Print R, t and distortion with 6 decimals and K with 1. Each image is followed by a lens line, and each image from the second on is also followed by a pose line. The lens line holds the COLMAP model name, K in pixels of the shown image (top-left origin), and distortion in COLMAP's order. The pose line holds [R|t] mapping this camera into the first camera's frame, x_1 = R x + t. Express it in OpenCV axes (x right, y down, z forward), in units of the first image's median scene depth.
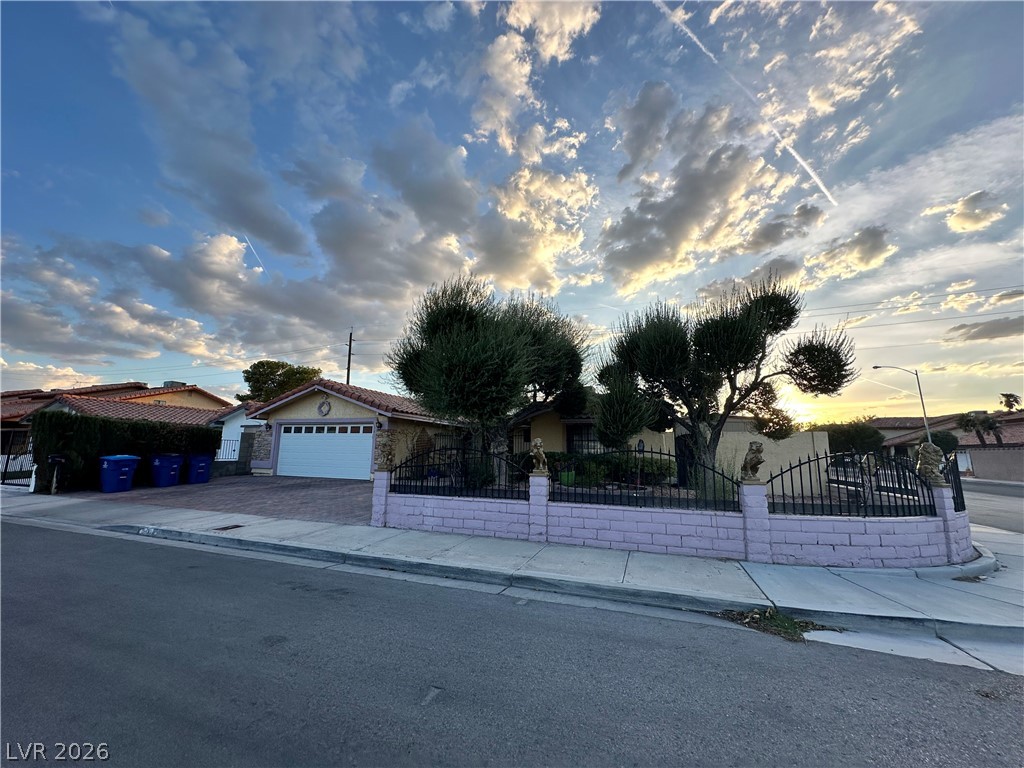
lens RADIAL K [[408.5, 0, 501.5], [0, 408.5, 389.3], [0, 0, 1]] dist [-0.001712, 0.000580]
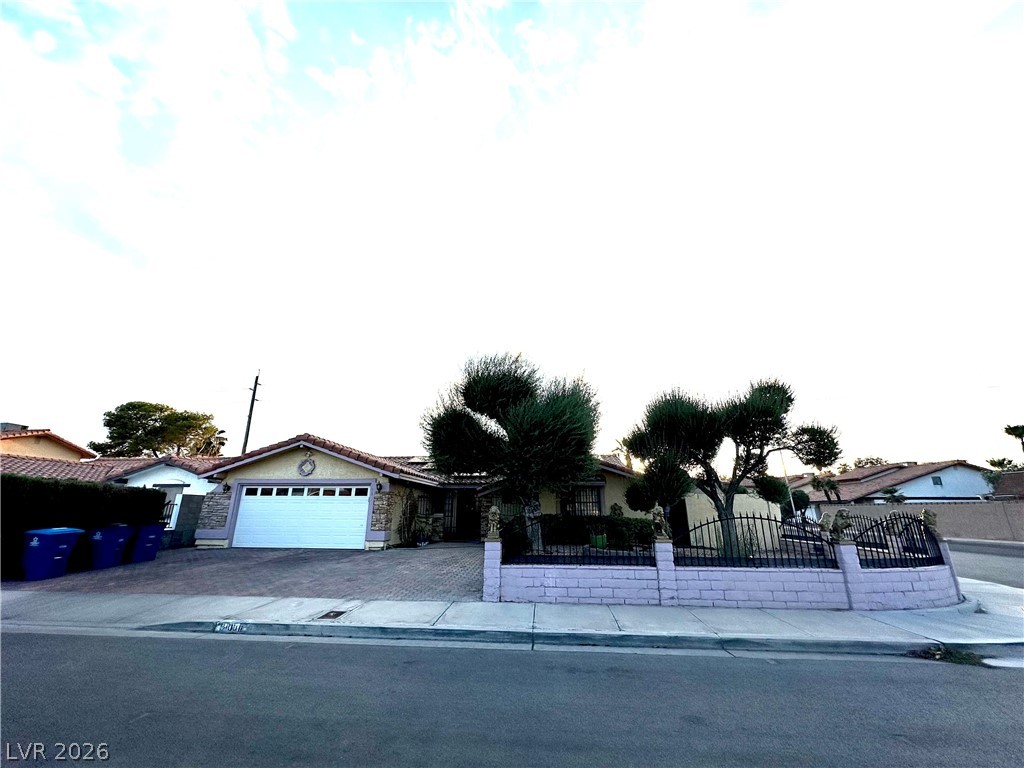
lens RADIAL K [[408.5, 0, 505.1], [0, 408.5, 384.8], [0, 0, 1]] dist [-0.001712, 0.000580]
pose [[0.965098, 0.064877, 0.253727, -0.121639], [-0.028023, 0.988850, -0.146256, -0.006763], [-0.260387, 0.134041, 0.956155, 0.000068]]
